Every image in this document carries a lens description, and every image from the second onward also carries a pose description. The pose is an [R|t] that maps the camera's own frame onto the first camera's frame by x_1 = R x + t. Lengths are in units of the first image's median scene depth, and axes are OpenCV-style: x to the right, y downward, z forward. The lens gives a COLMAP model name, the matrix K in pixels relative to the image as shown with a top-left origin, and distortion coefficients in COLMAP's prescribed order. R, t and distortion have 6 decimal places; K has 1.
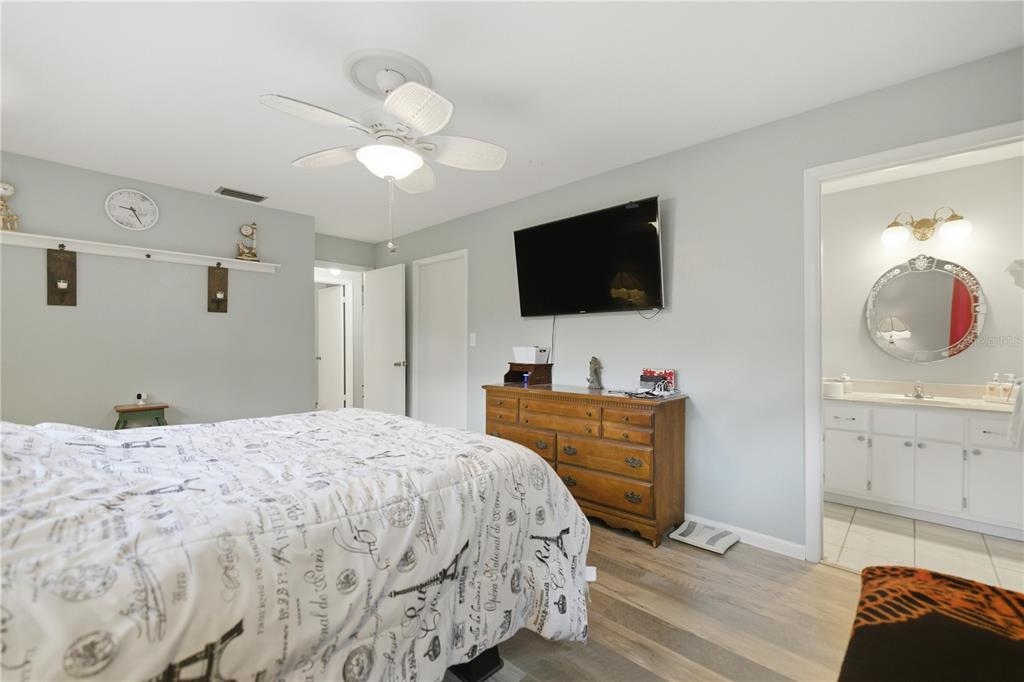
lens RADIAL K [[431.0, 0, 511.7], [0, 431.0, 347.0], [0, 0, 1]] dist [0.002603, 0.000667]
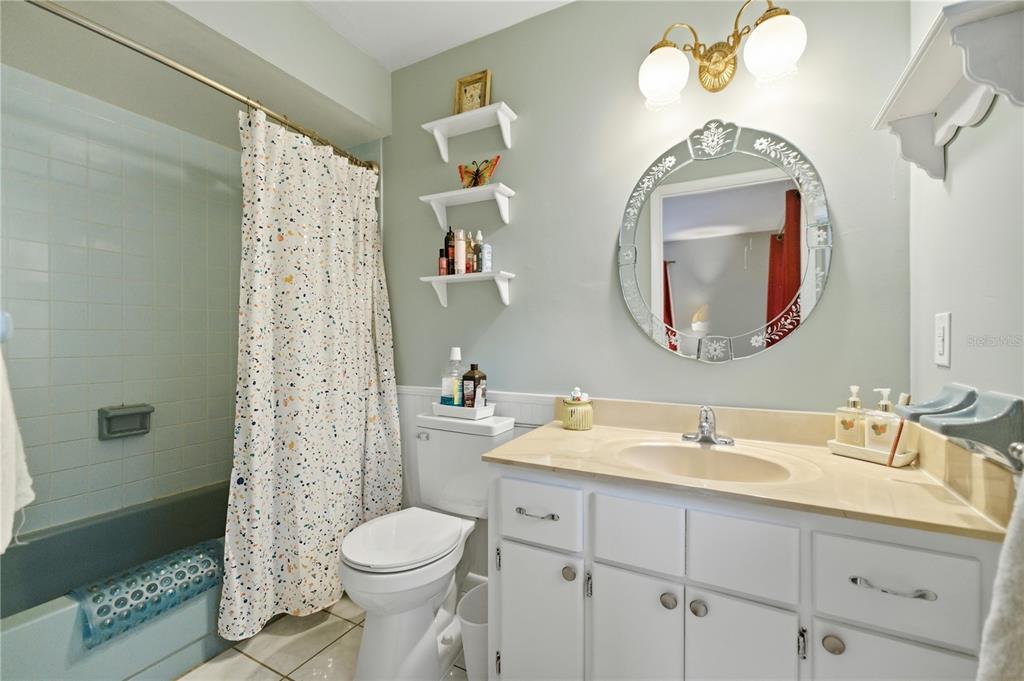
lens RADIAL K [[431.0, 0, 513.1], [0, 431.0, 338.4], [0, 0, 1]] dist [0.002603, 0.000667]
pose [[0.966239, 0.001090, 0.257646, 0.671192], [0.000690, 0.999977, -0.006818, 0.016127], [-0.257647, 0.006765, 0.966215, 0.660929]]
